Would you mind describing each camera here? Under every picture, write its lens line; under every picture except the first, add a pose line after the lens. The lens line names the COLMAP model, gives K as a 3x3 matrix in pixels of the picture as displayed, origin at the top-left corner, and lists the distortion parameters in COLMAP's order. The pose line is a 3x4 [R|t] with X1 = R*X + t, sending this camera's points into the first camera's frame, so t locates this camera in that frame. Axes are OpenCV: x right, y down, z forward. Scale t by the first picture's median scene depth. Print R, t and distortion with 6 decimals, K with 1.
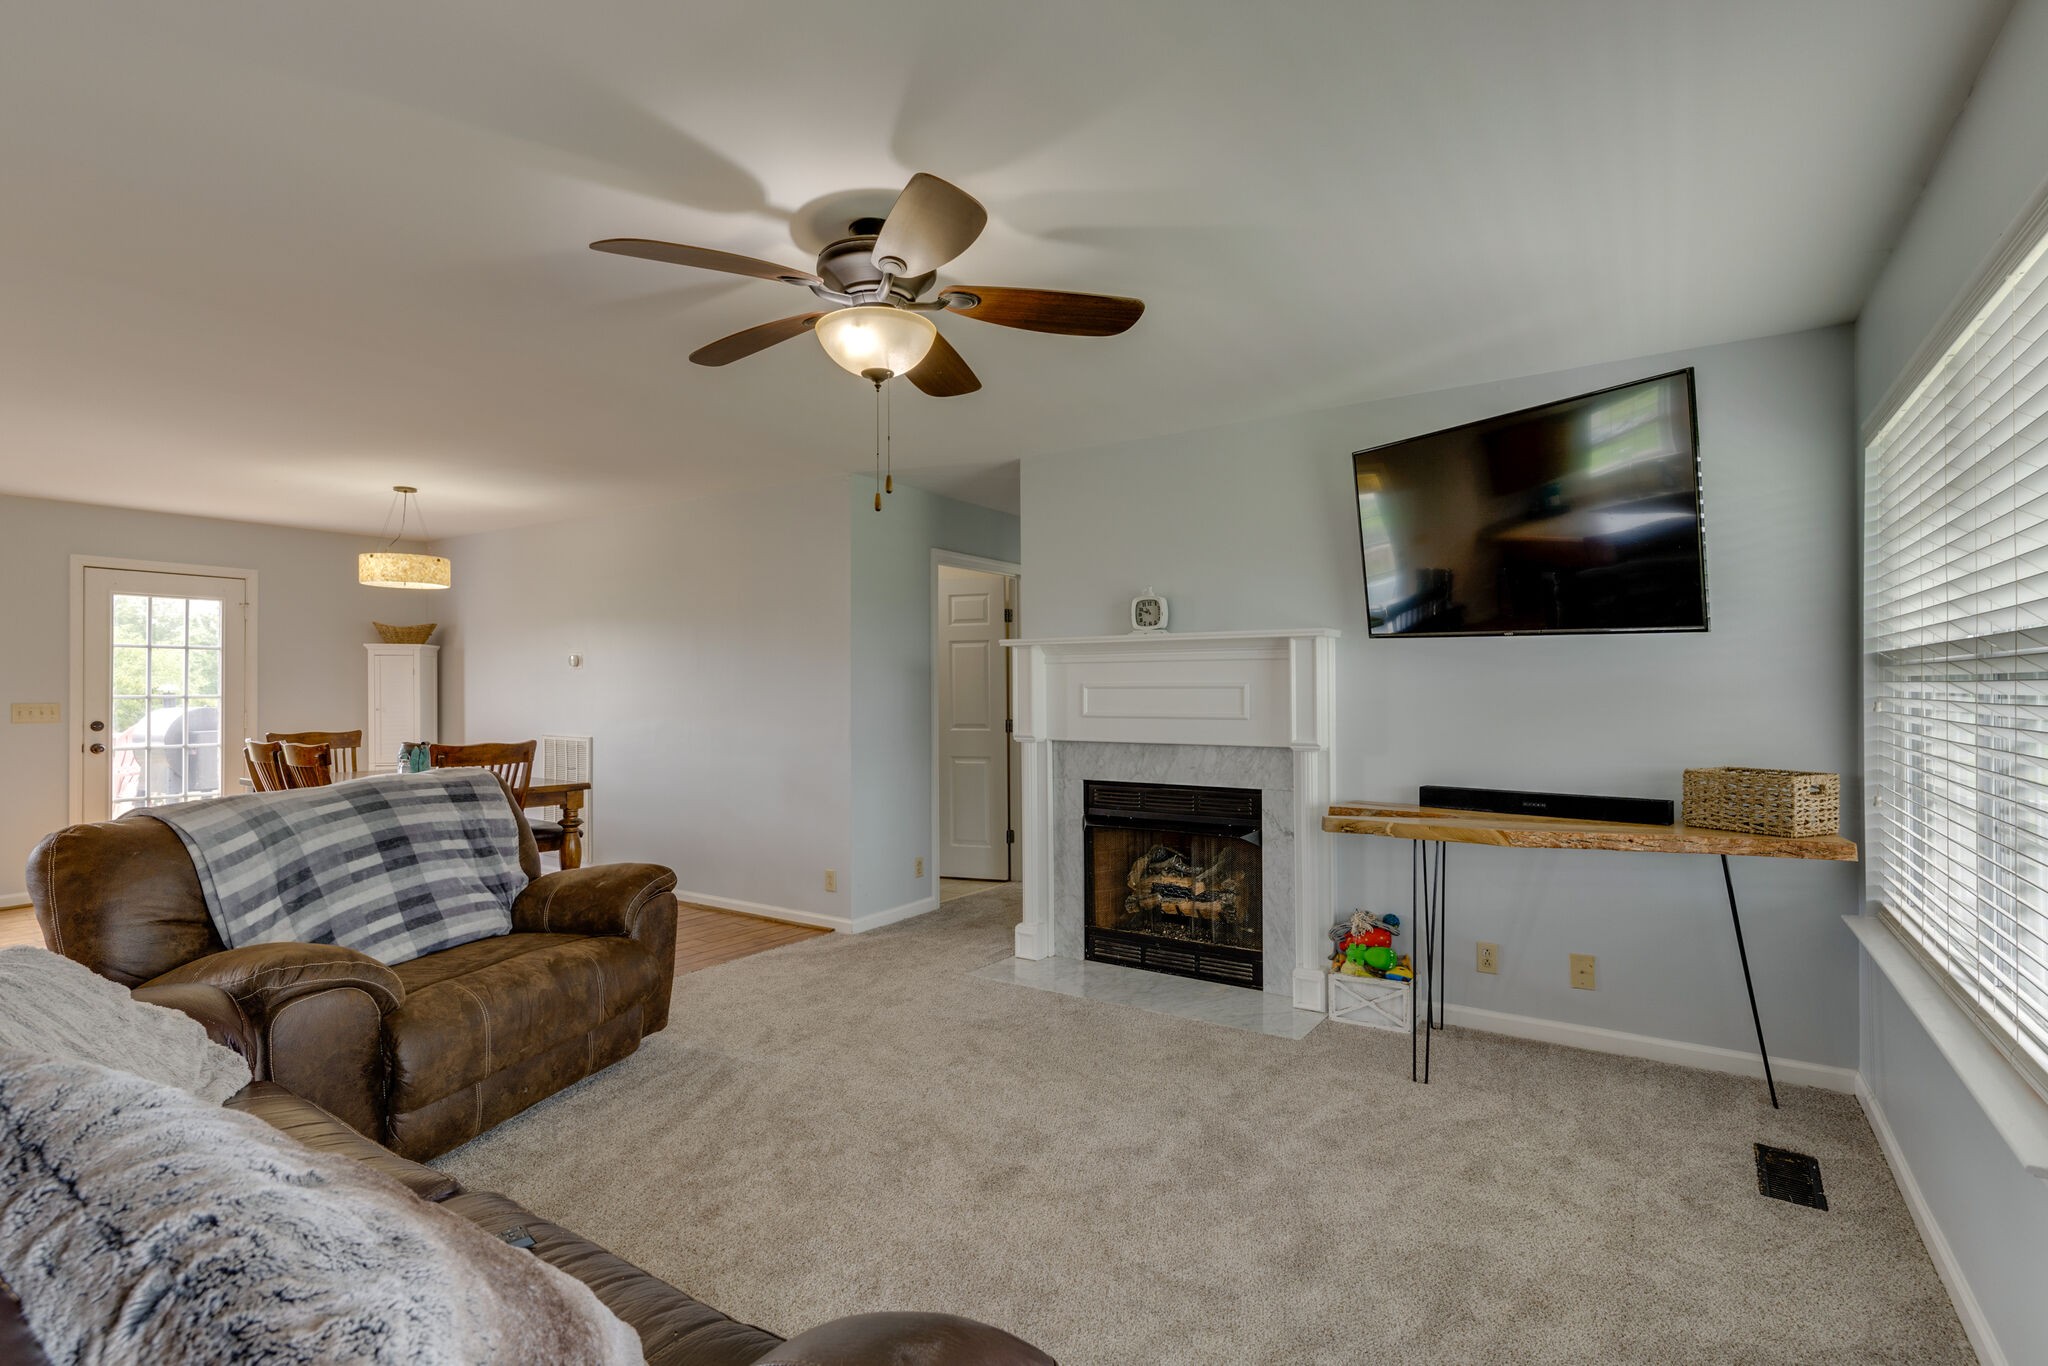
lens RADIAL K [[987.3, 0, 1022.0], [0, 987.3, 685.1], [0, 0, 1]] dist [0.005703, -0.000286]
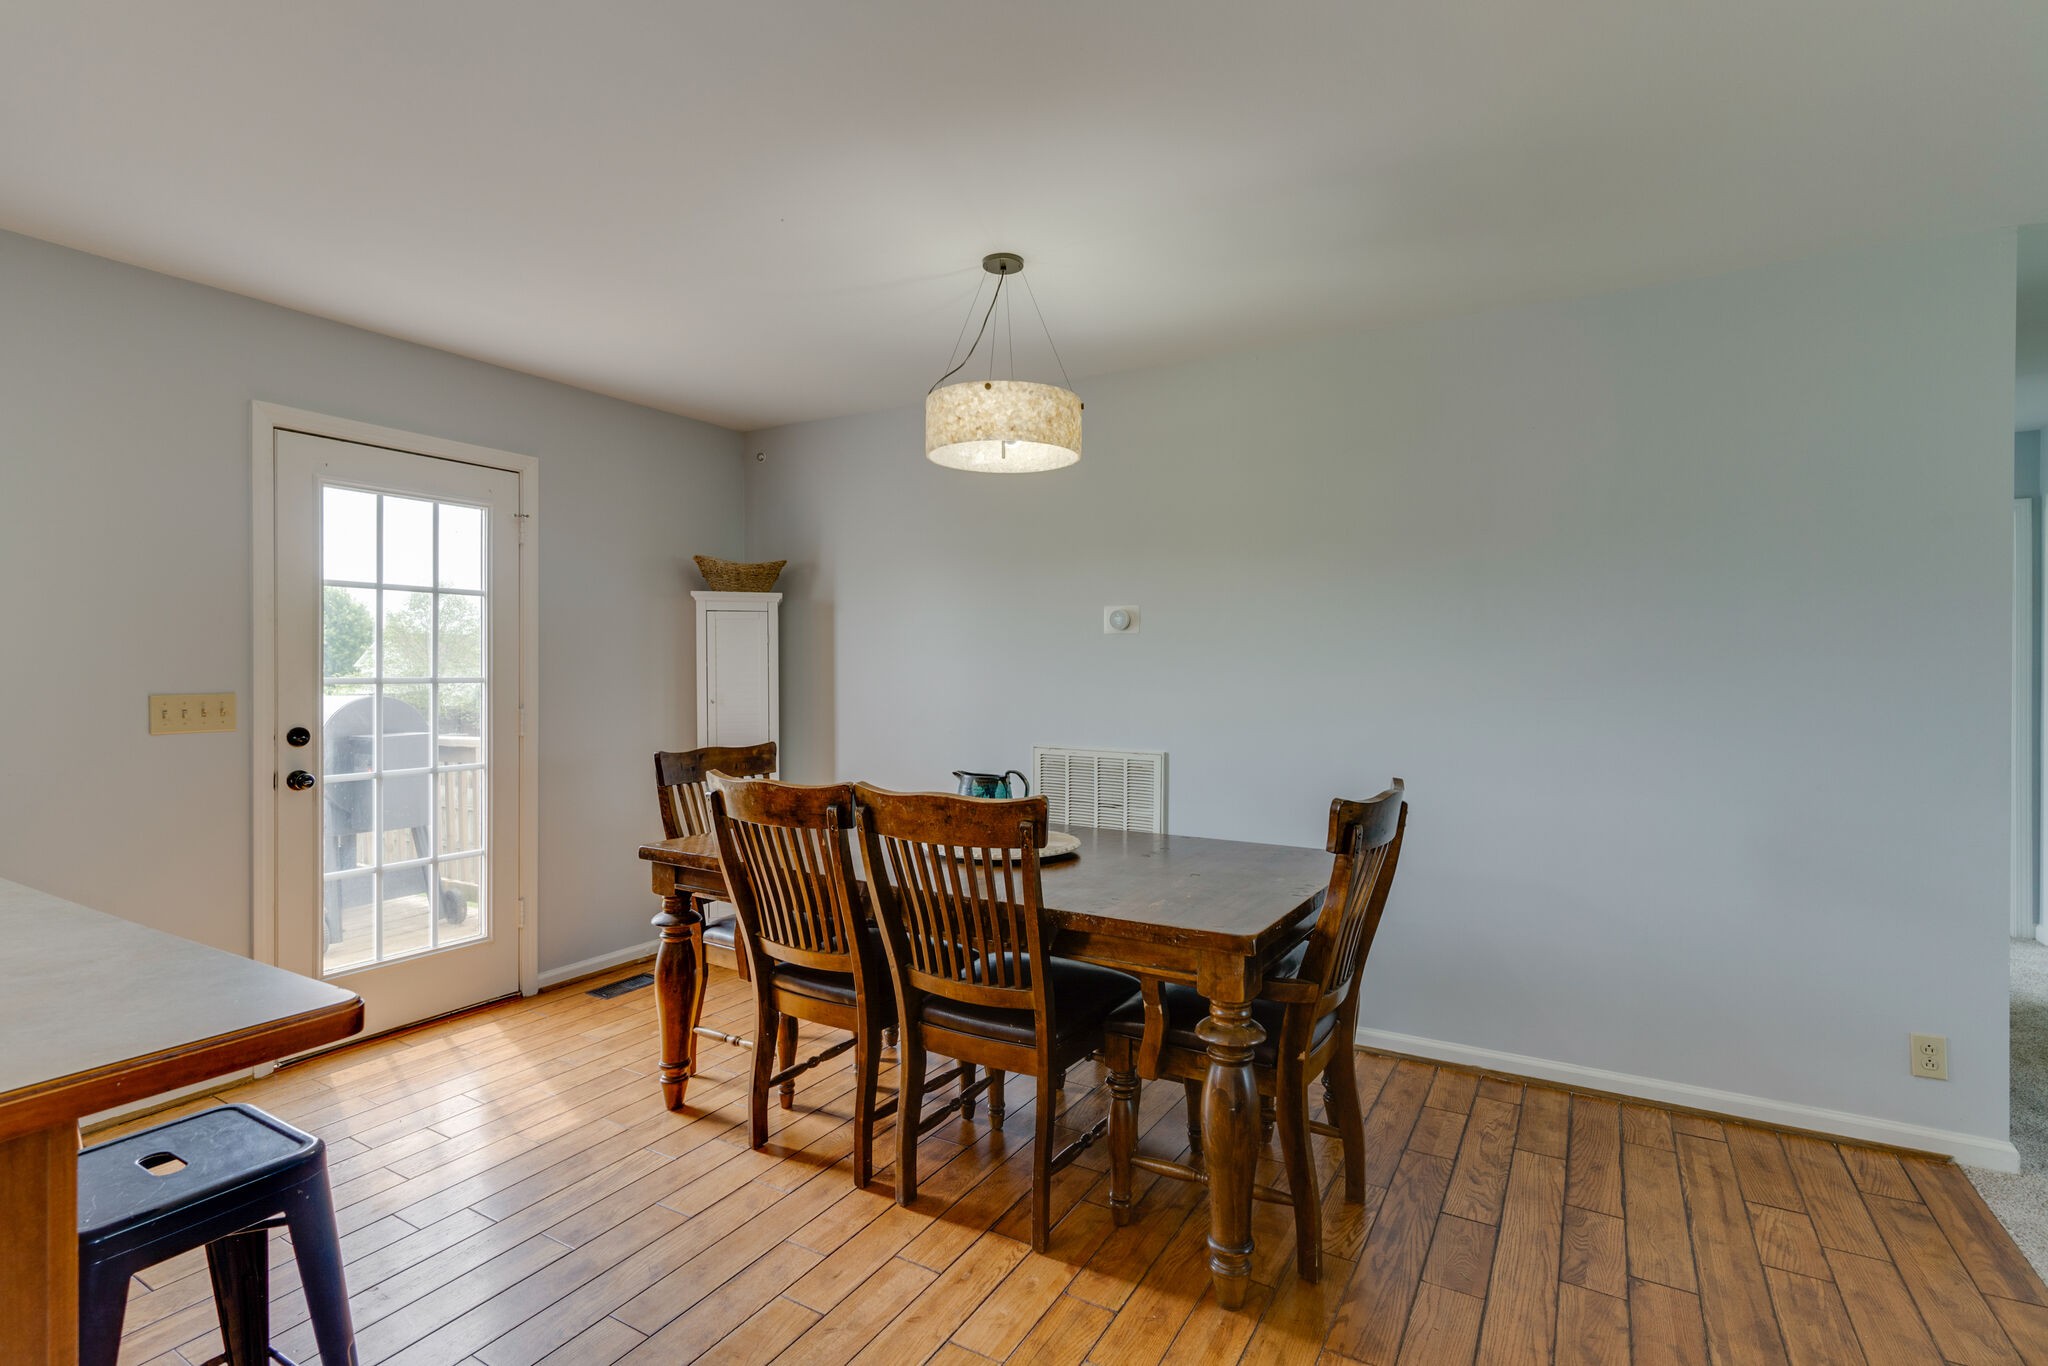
lens RADIAL K [[987.3, 0, 1021.9], [0, 987.3, 677.7], [0, 0, 1]] dist [0.005703, -0.000286]
pose [[0.998196, 0.002346, 0.059995, -0.562296], [-0.003098, 0.999918, 0.012442, 0.002371], [-0.059961, -0.012606, 0.998121, 0.441121]]
